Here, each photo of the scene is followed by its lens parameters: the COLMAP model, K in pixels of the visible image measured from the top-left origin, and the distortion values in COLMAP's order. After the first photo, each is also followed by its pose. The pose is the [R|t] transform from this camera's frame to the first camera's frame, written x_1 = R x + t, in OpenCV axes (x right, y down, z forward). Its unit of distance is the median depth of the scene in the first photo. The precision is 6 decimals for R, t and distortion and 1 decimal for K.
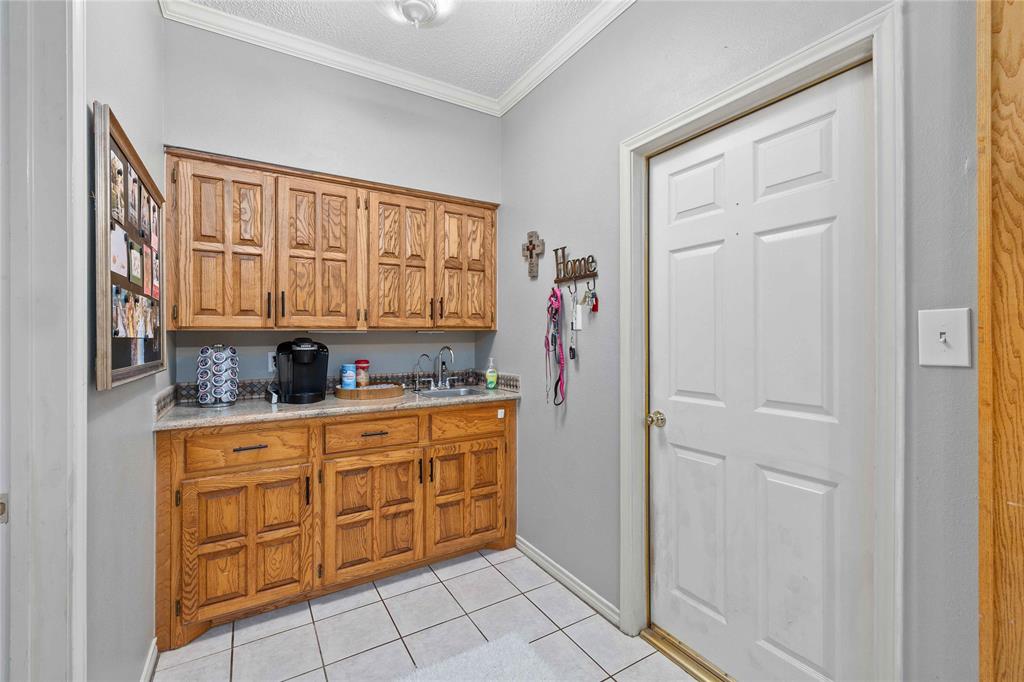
lens RADIAL K [[439.8, 0, 512.3], [0, 439.8, 334.7], [0, 0, 1]] dist [0.001381, 0.001485]
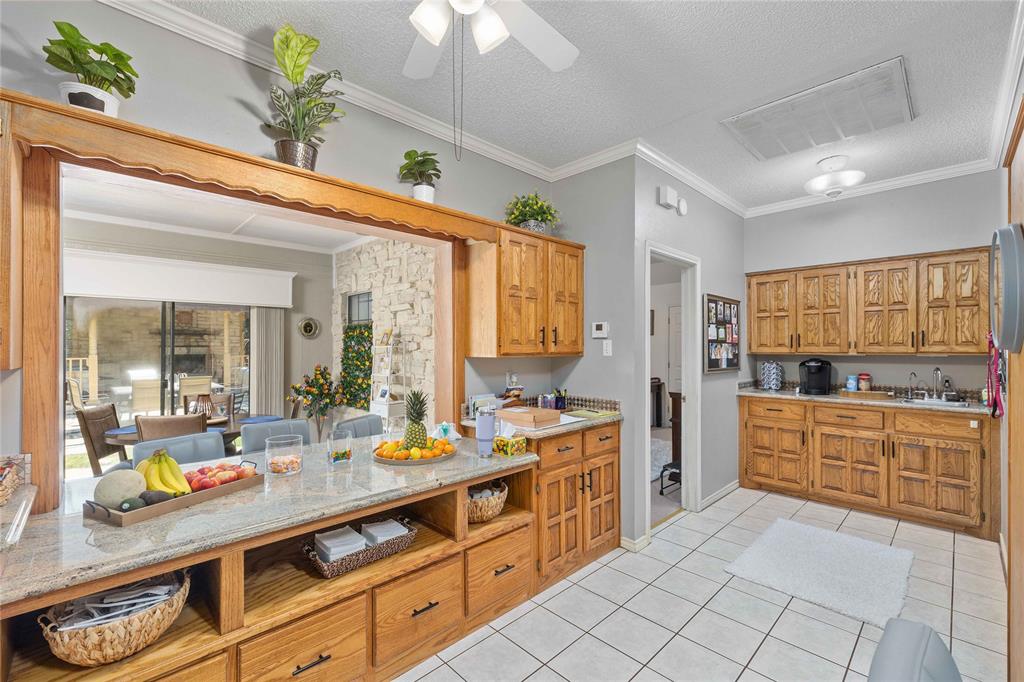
lens RADIAL K [[439.8, 0, 512.2], [0, 439.8, 344.0], [0, 0, 1]] dist [0.001381, 0.001485]
pose [[0.232008, -0.003187, -0.972709, 0.990912], [0.002826, 0.999993, -0.002603, -0.051182], [0.972710, -0.002145, 0.232015, -0.611351]]
